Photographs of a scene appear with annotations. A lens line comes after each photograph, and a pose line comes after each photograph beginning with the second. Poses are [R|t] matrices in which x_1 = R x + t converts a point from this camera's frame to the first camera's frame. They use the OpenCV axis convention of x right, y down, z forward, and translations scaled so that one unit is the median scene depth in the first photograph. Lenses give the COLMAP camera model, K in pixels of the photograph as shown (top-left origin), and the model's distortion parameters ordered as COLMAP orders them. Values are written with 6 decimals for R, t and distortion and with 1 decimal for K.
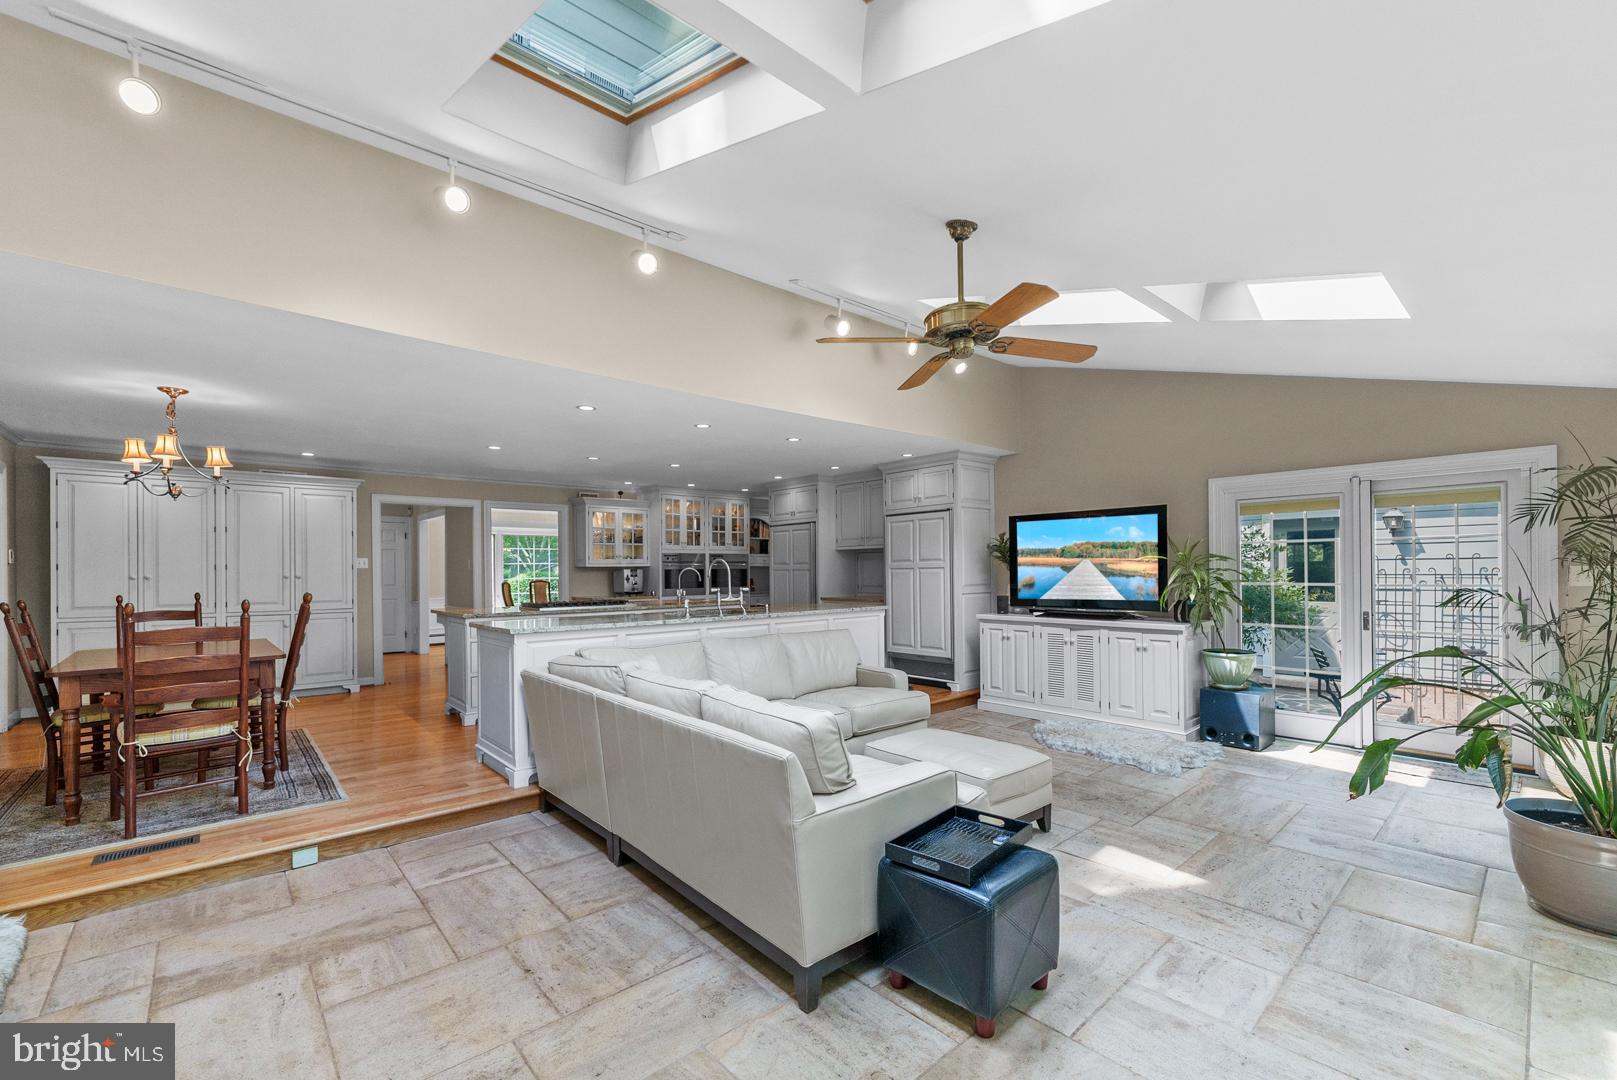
lens RADIAL K [[670.9, 0, 808.3], [0, 670.9, 570.1], [0, 0, 1]] dist [-0.000259, -0.000042]
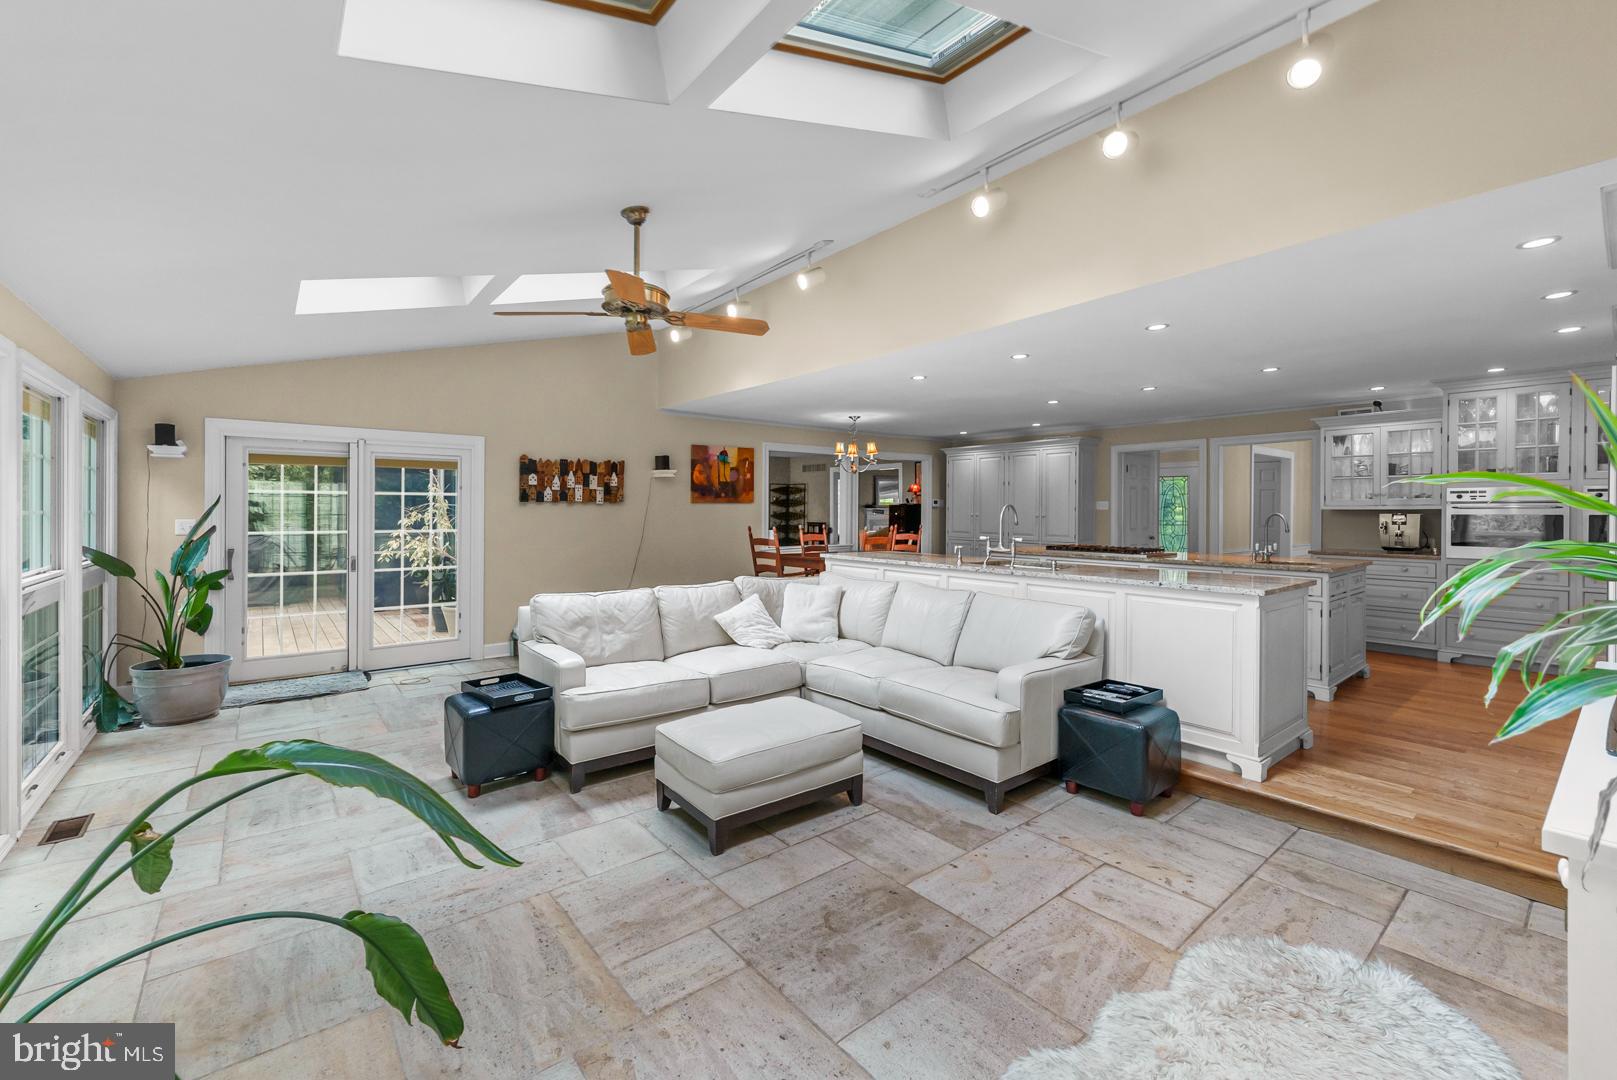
lens RADIAL K [[670.7, 0, 810.8], [0, 670.7, 509.8], [0, 0, 1]] dist [-0.000079, -0.000030]
pose [[-0.045363, 0.007019, -0.998946, 0.952183], [-0.001064, 0.999974, 0.007074, -0.018846], [0.998970, 0.001384, -0.045354, 0.960778]]
